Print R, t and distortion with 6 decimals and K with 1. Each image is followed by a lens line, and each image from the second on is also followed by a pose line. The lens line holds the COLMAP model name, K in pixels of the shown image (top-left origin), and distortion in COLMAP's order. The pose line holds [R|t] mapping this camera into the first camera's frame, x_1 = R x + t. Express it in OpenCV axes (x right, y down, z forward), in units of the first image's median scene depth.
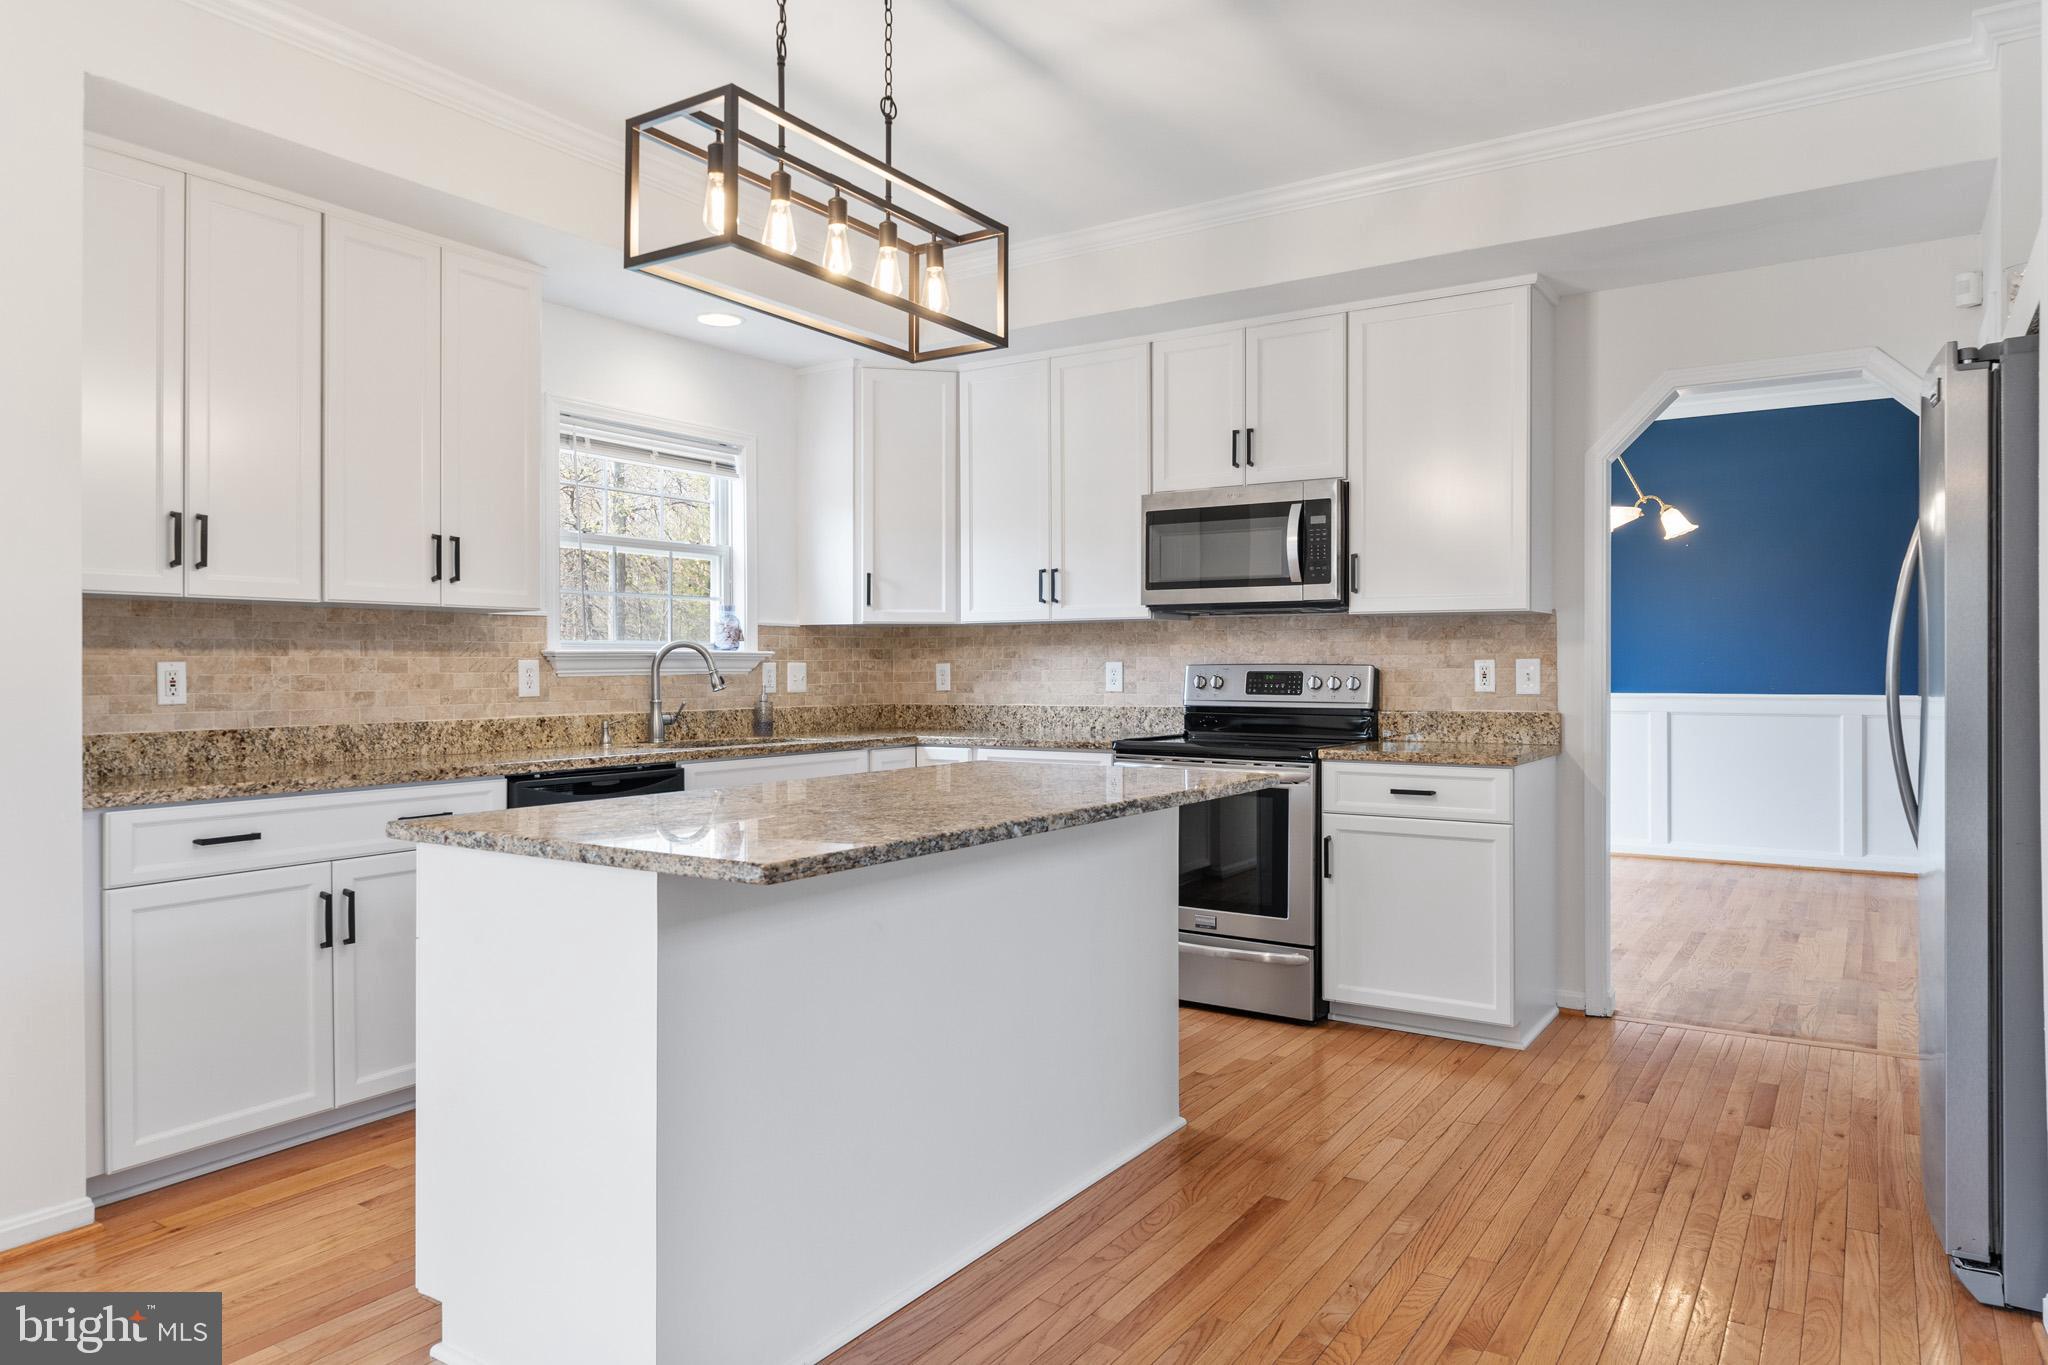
lens RADIAL K [[1301.6, 0, 1033.3], [0, 1301.6, 657.7], [0, 0, 1]] dist [-0.000607, -0.000933]
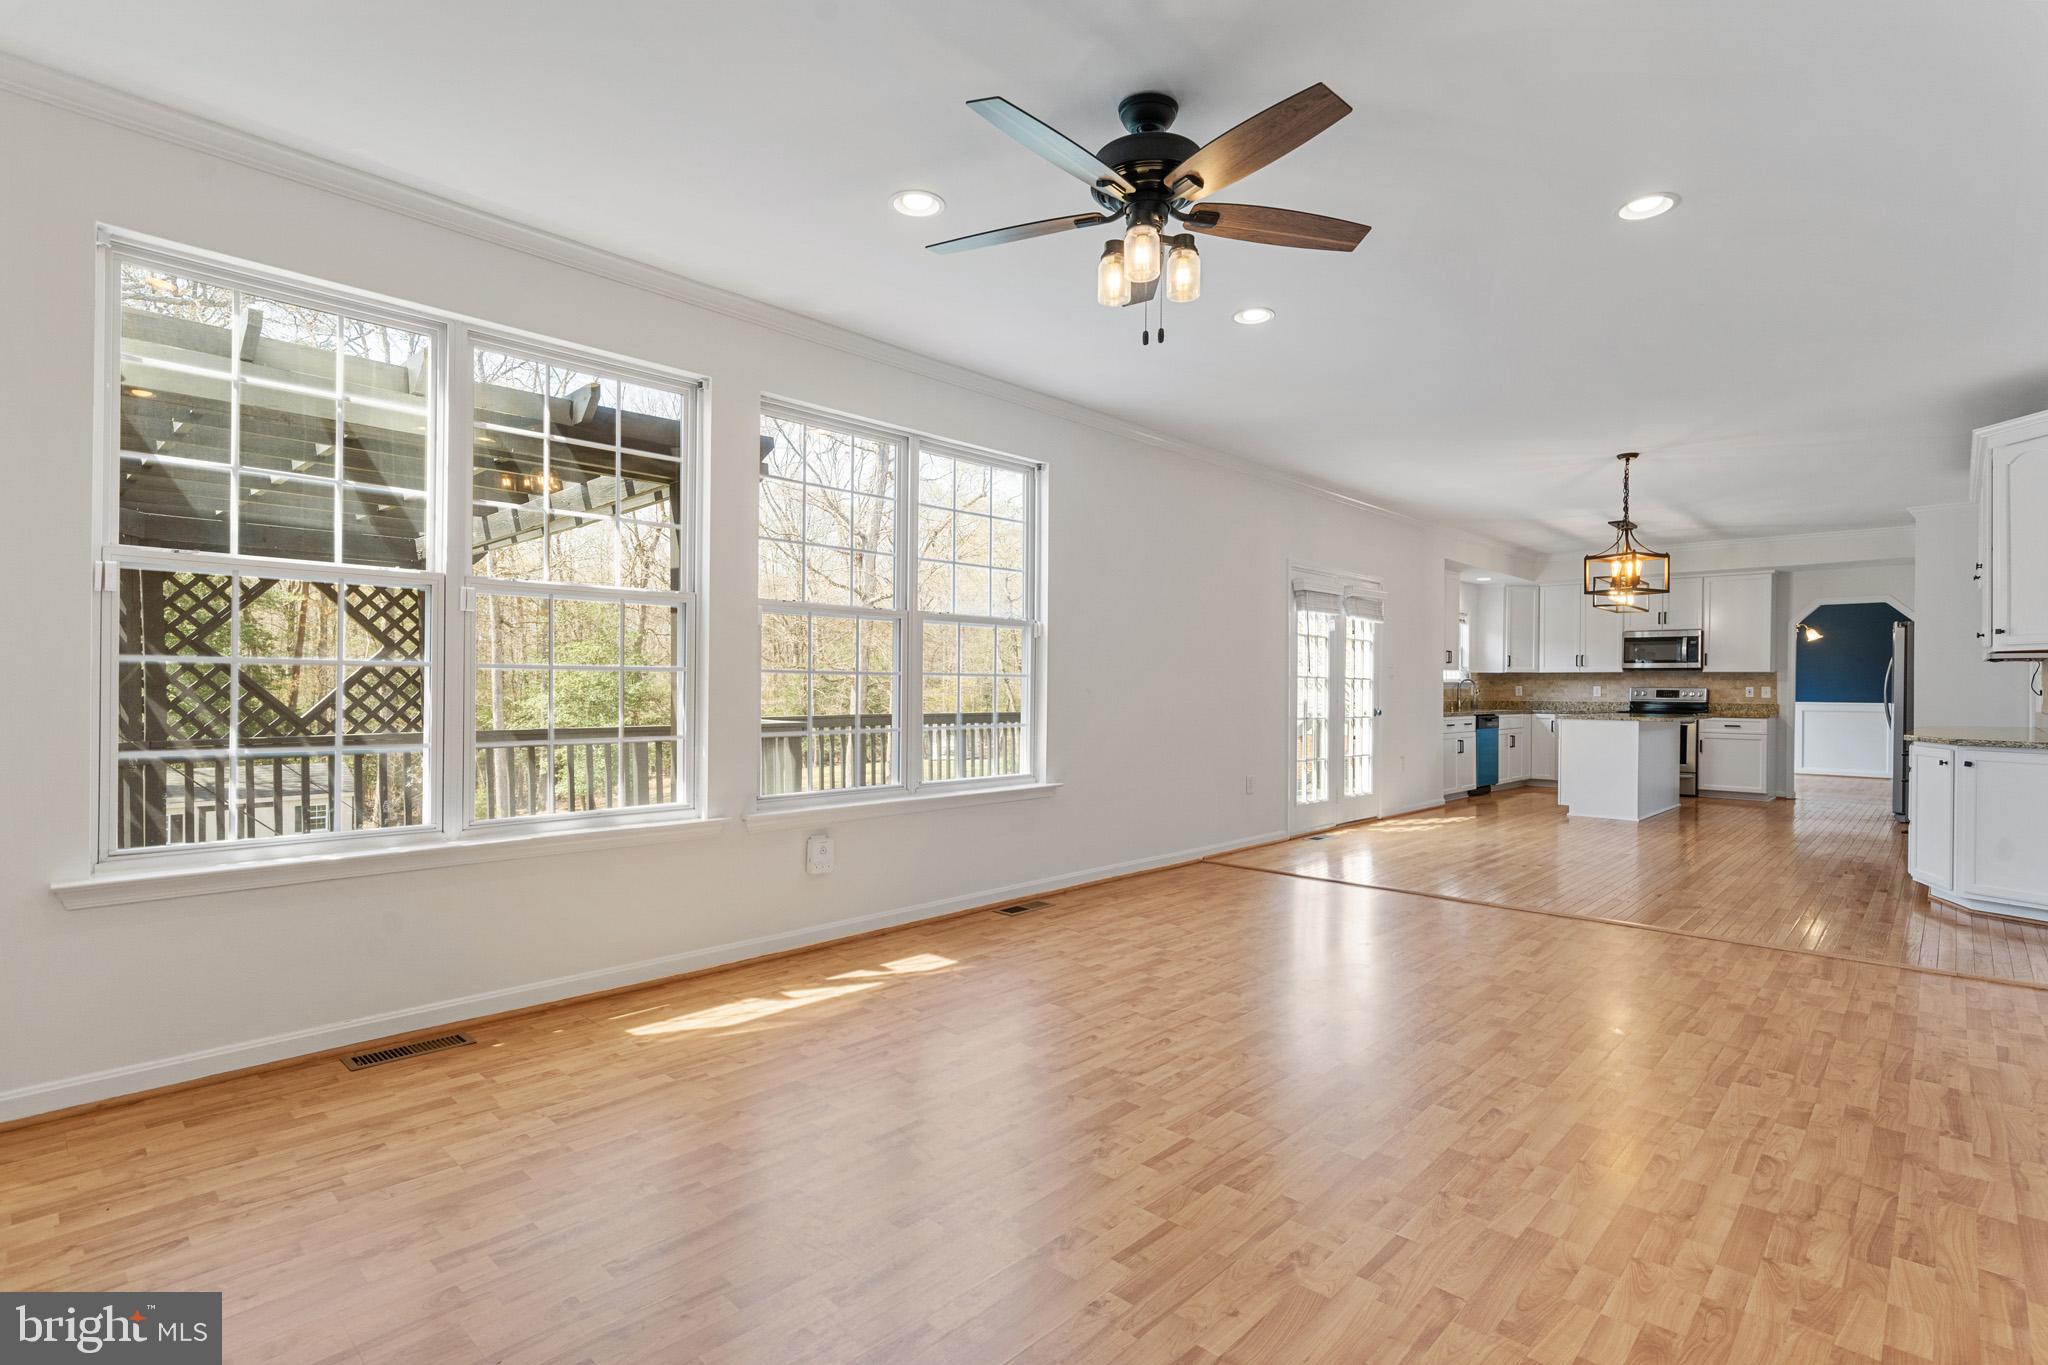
lens RADIAL K [[982.8, 0, 1036.2], [0, 982.8, 683.7], [0, 0, 1]] dist [0.000861, 0.000022]
pose [[0.984021, 0.010173, -0.177764, -0.947786], [-0.009446, 0.999943, 0.004935, -0.001750], [0.177804, -0.003177, 0.984061, -1.680634]]
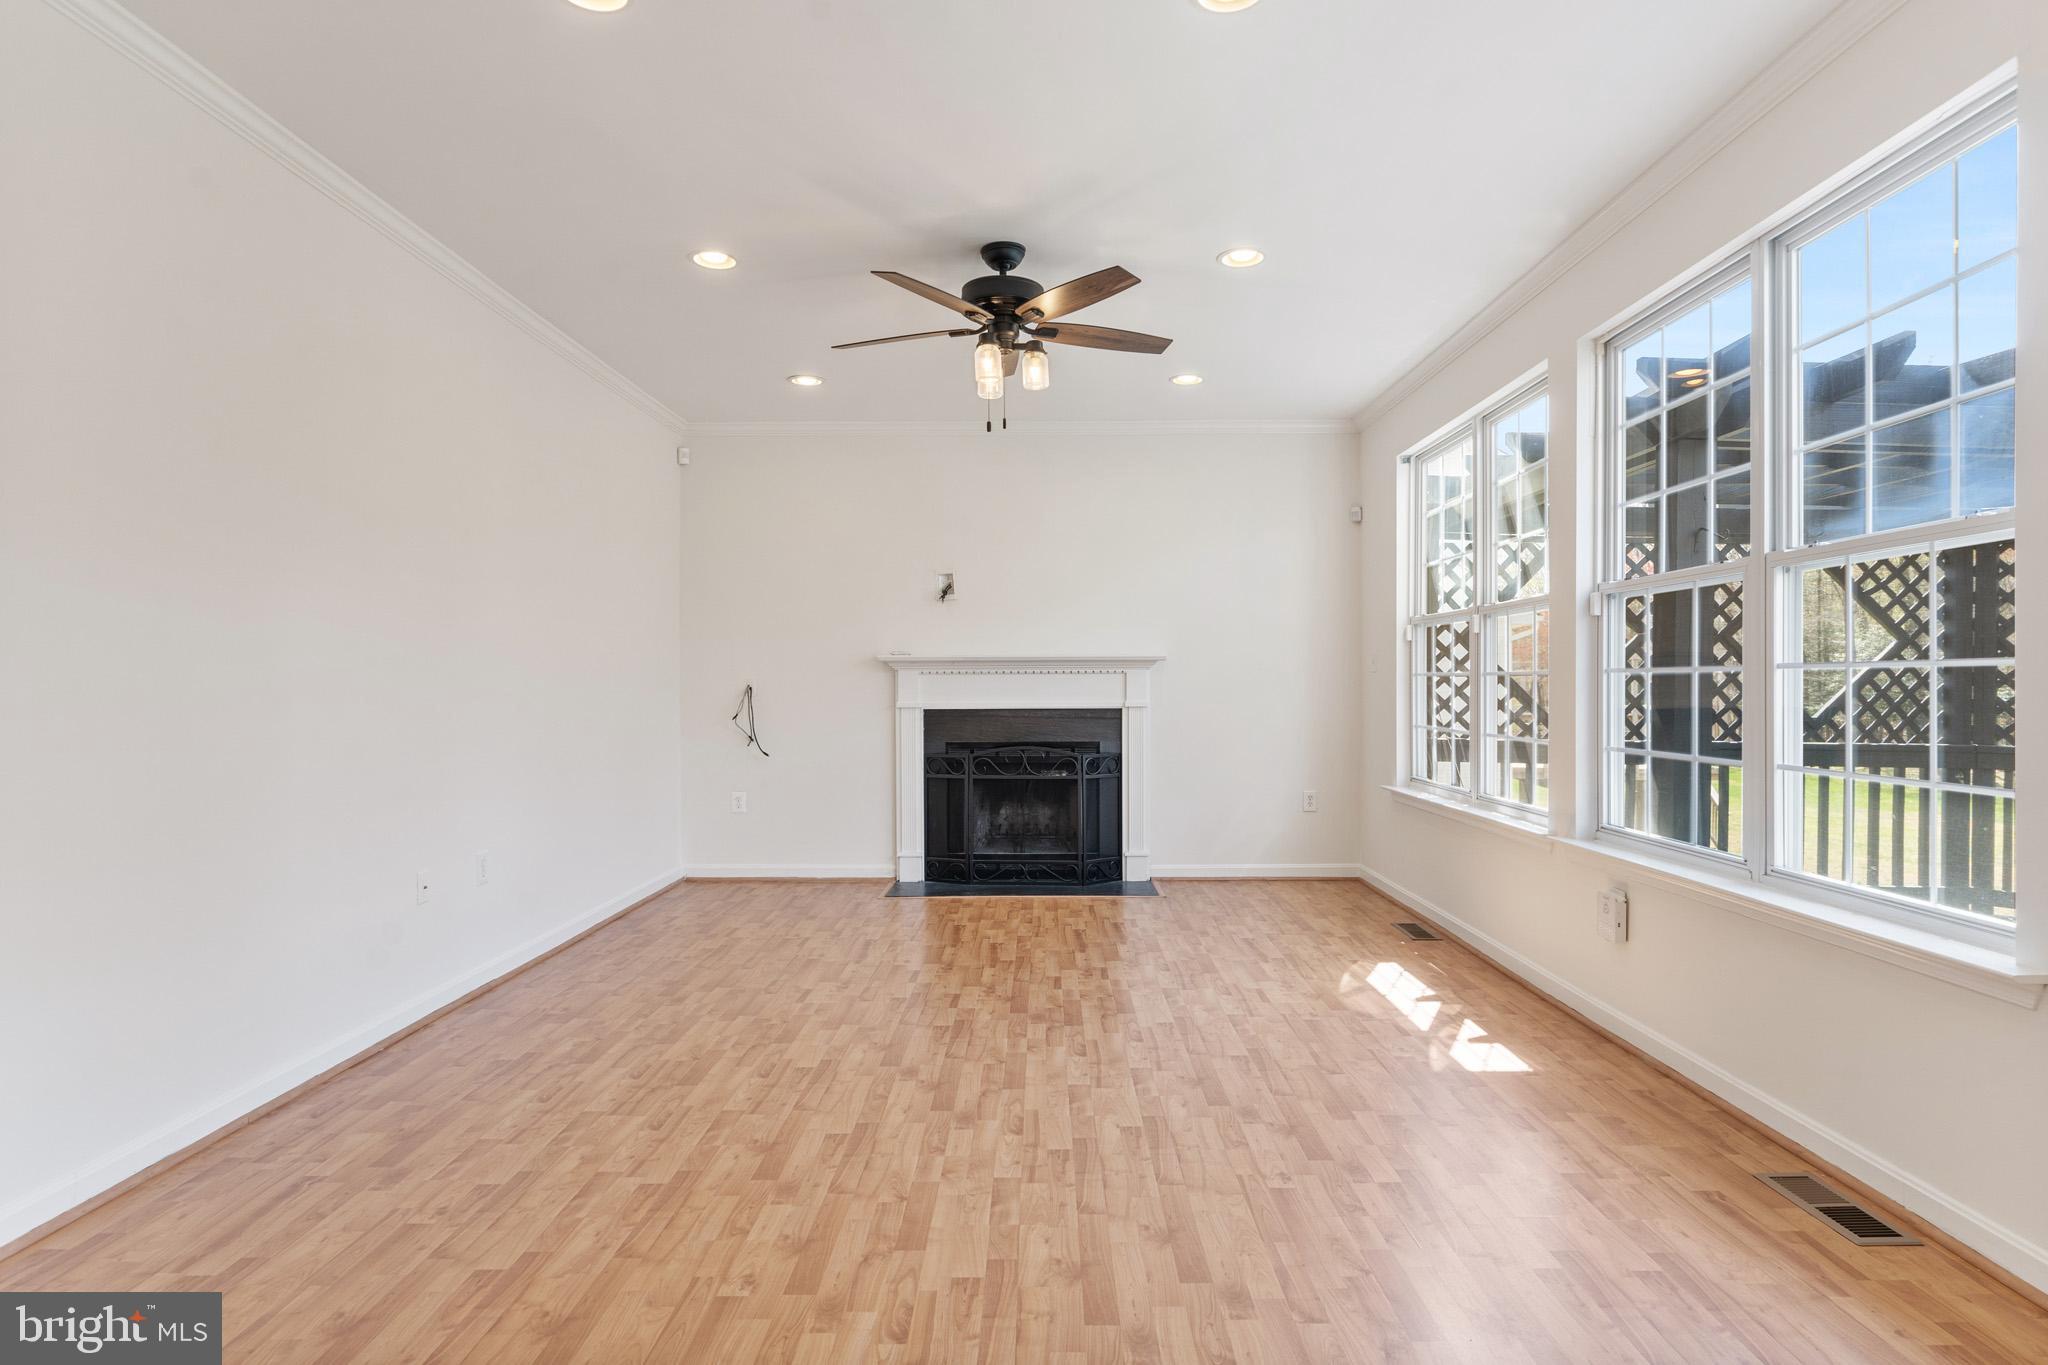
lens RADIAL K [[1119.0, 0, 1024.0], [0, 1119.0, 682.5], [0, 0, 1]] dist [0.000829, 0.000602]
pose [[-0.849919, 0.006963, -0.526868, -0.525243], [0.011009, 0.999929, -0.004545, 0.001016], [0.526799, -0.009663, -0.849935, -0.292737]]
